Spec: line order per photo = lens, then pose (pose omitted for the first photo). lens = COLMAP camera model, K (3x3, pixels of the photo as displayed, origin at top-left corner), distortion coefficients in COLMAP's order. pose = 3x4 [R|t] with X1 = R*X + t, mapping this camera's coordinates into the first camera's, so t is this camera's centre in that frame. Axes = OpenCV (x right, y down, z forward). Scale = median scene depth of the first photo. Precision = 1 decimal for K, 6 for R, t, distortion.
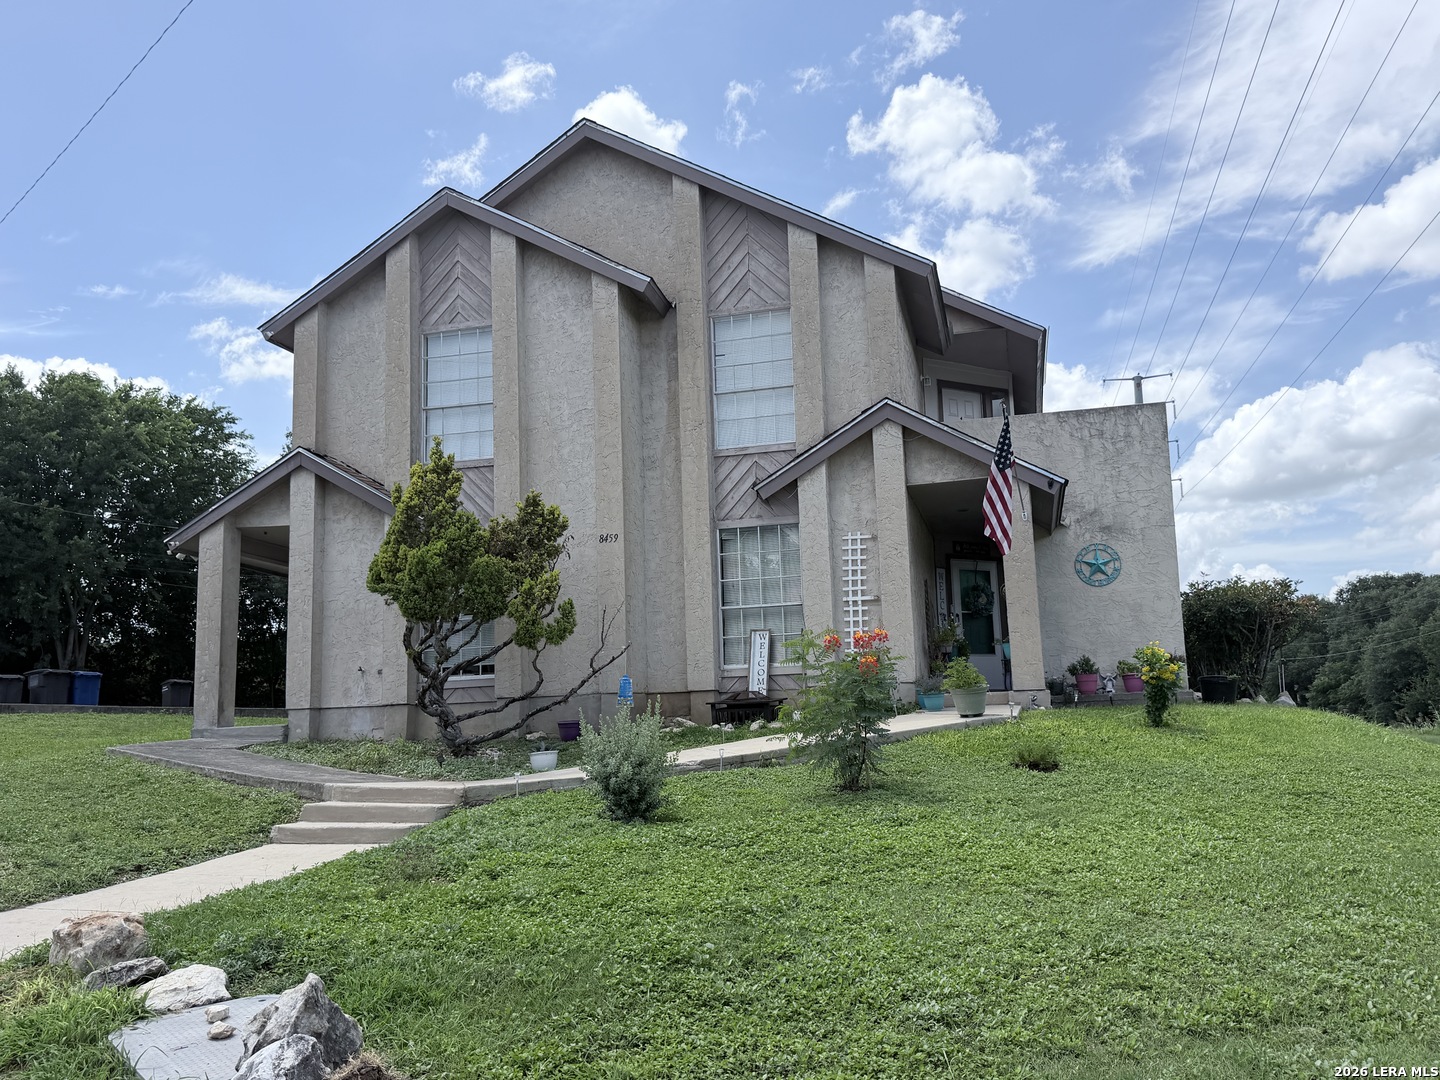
lens RADIAL K [[1194.8, 0, 720.0], [0, 1194.8, 540.0], [0, 0, 1]] dist [0.107486, 0.000932]
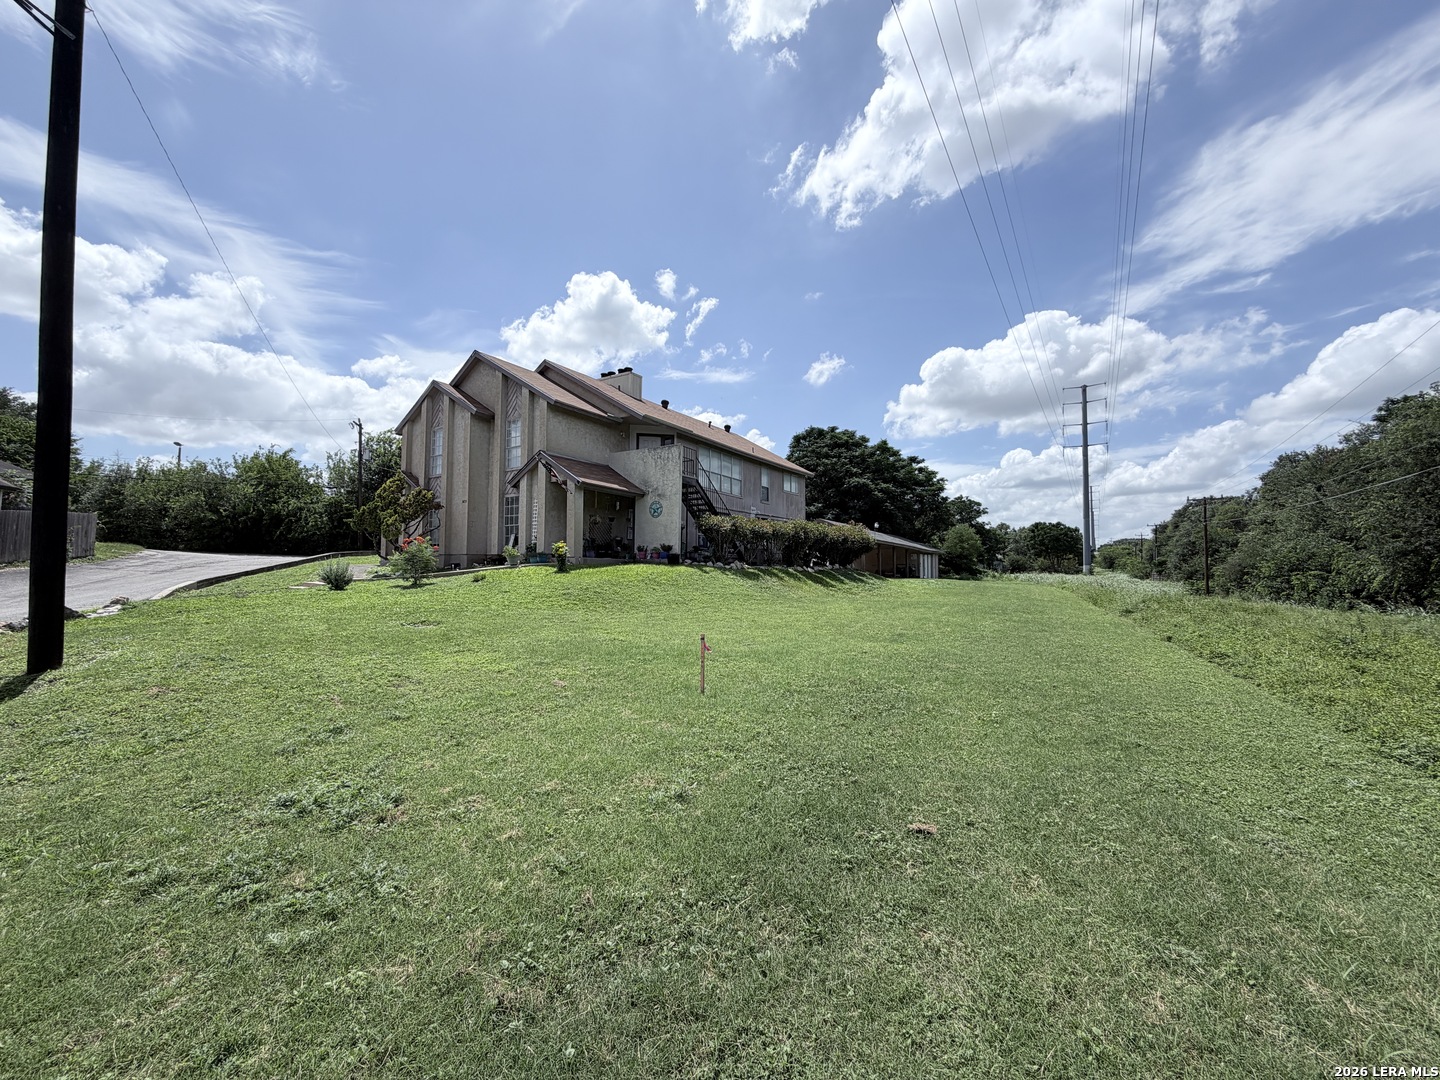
lens RADIAL K [[579.1, 0, 720.0], [0, 579.1, 540.0], [0, 0, 1]] dist [-0.000649, -0.000021]
pose [[0.943744, 0.019733, -0.330089, 0.850266], [0.014658, 0.994740, 0.101376, -0.037229], [0.330353, -0.100511, 0.938490, -0.111799]]
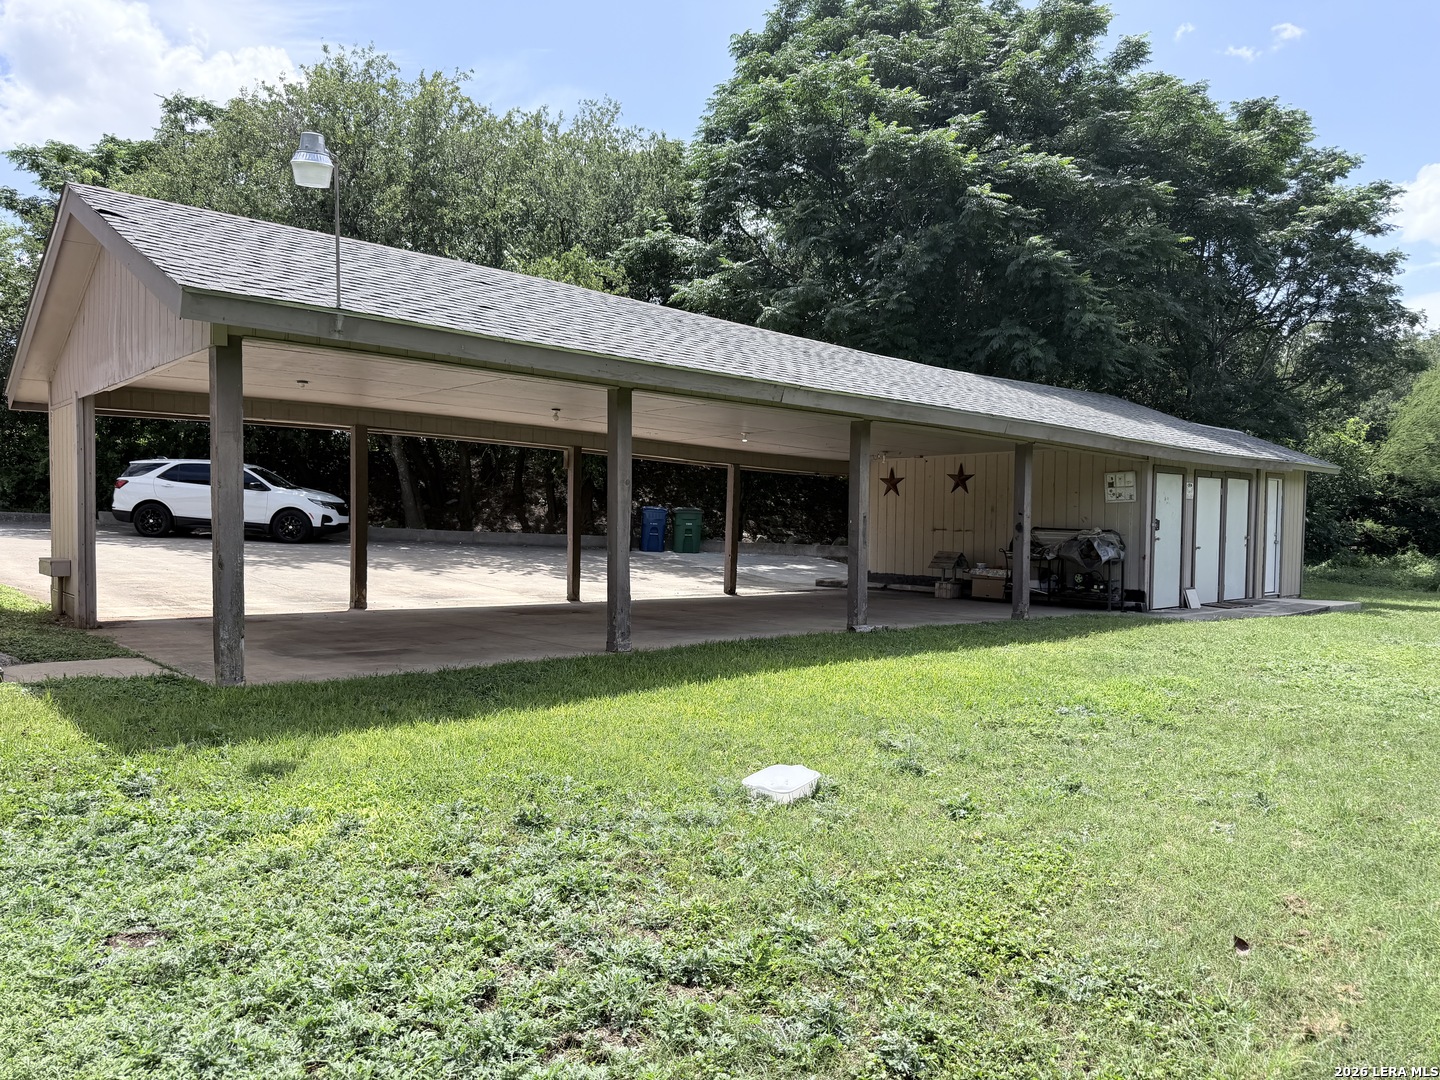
lens RADIAL K [[987.6, 0, 718.9], [0, 987.6, 563.3], [0, 0, 1]] dist [-0.012480, -0.005414]
pose [[0.819894, 0.069319, -0.568303, 1.019515], [0.049272, 0.980416, 0.190672, 0.209815], [0.570391, -0.184333, 0.800422, 1.808388]]
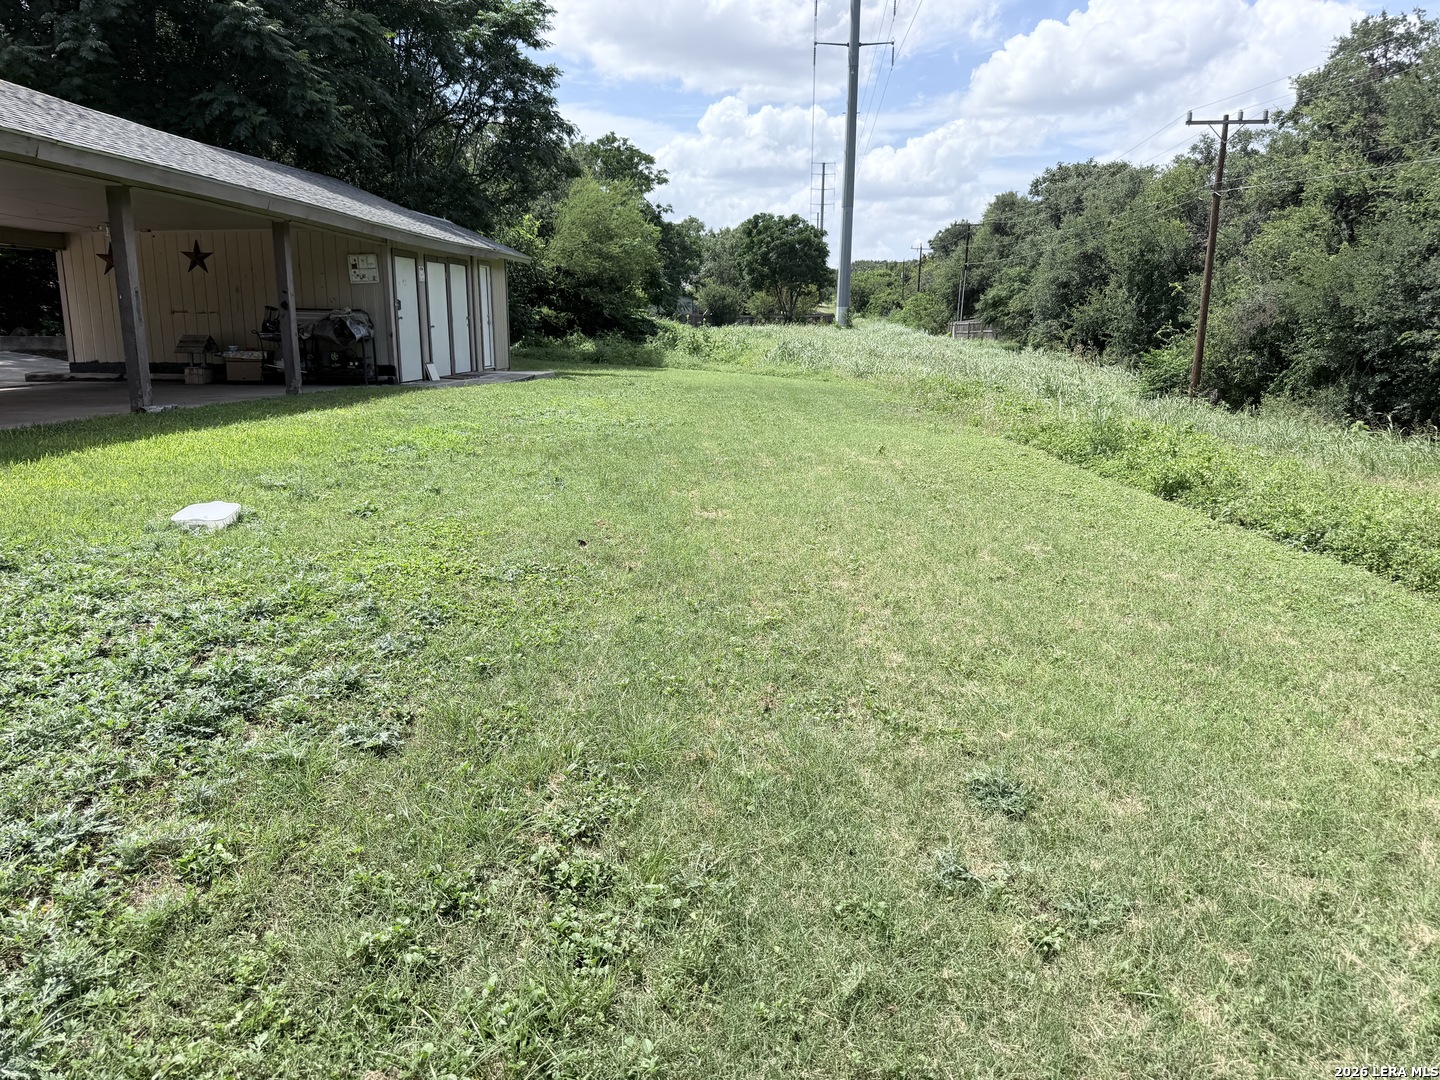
lens RADIAL K [[1014.3, 0, 720.0], [0, 1014.3, 540.0], [0, 0, 1]] dist [-0.017451, -0.002927]
pose [[0.986788, 0.003909, 0.161967, 0.989536], [-0.061860, 0.933059, 0.354364, 0.207755], [-0.149740, -0.359702, 0.920974, 1.703557]]
